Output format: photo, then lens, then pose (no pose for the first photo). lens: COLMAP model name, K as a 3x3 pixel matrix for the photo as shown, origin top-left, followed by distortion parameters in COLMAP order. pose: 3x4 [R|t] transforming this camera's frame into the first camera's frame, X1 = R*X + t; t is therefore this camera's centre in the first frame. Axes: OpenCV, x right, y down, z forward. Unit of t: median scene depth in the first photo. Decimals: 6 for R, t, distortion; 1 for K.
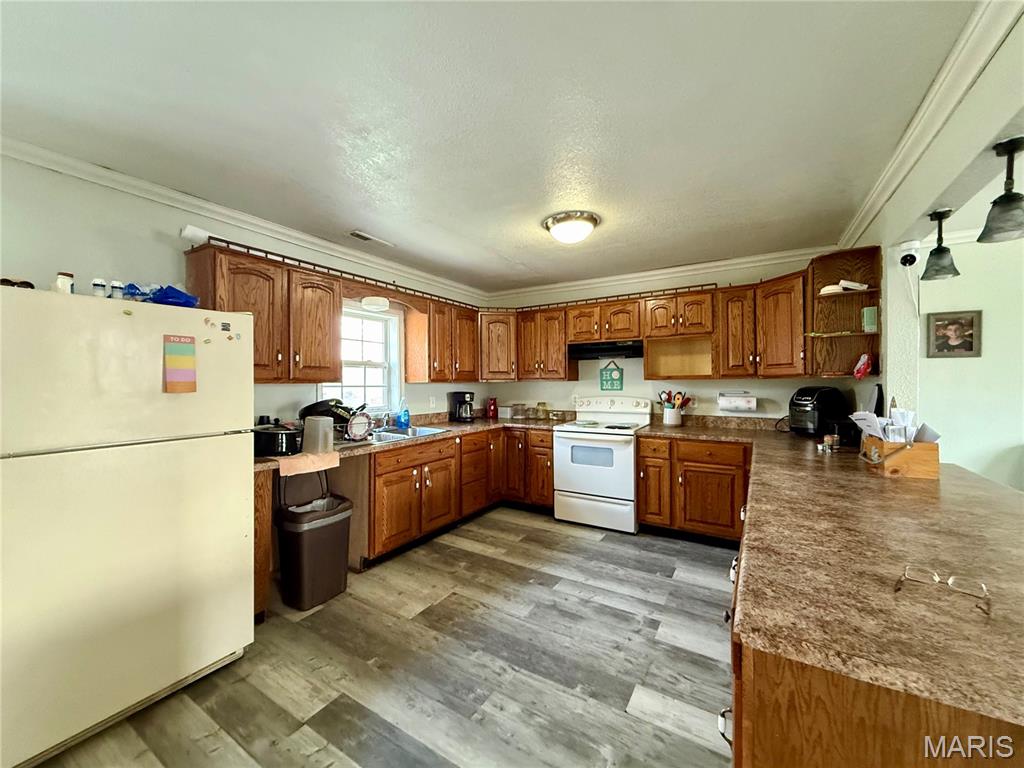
lens RADIAL K [[411.0, 0, 512.0], [0, 411.0, 384.0], [0, 0, 1]] dist [0.010340, -0.000127]
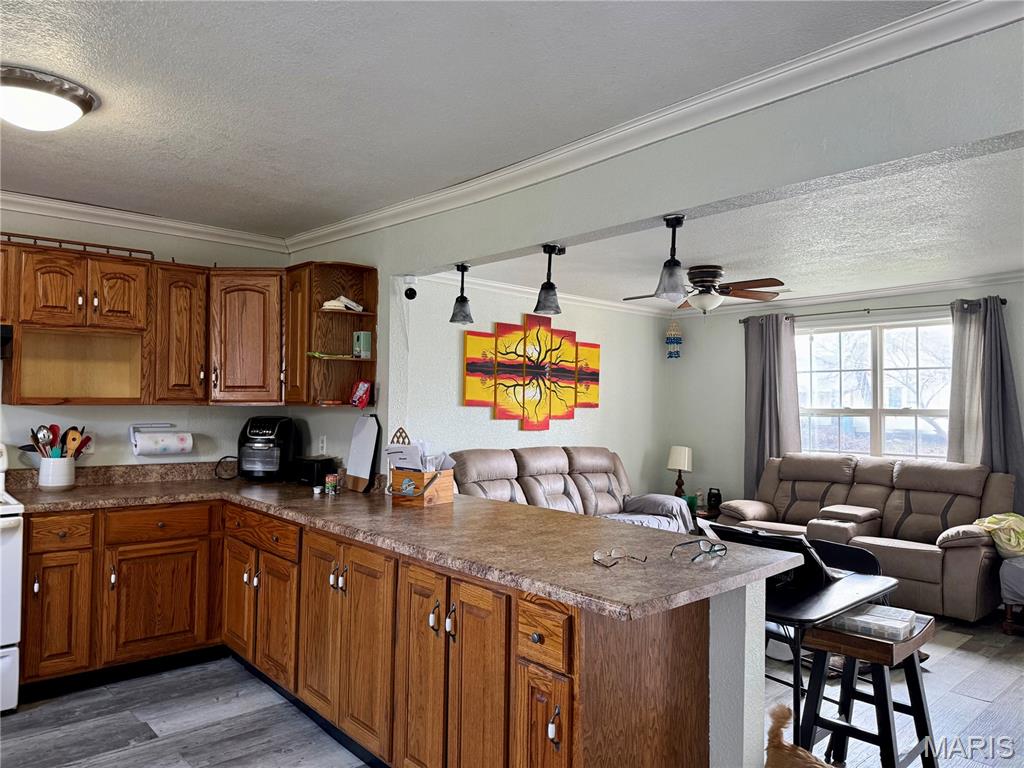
lens RADIAL K [[721.3, 0, 512.0], [0, 721.3, 384.0], [0, 0, 1]] dist [0.108825, -0.120209]
pose [[0.284031, 0.034070, 0.958210, -0.432460], [-0.009399, 0.999419, -0.032749, -0.012975], [-0.958769, 0.000296, 0.284186, 0.163171]]
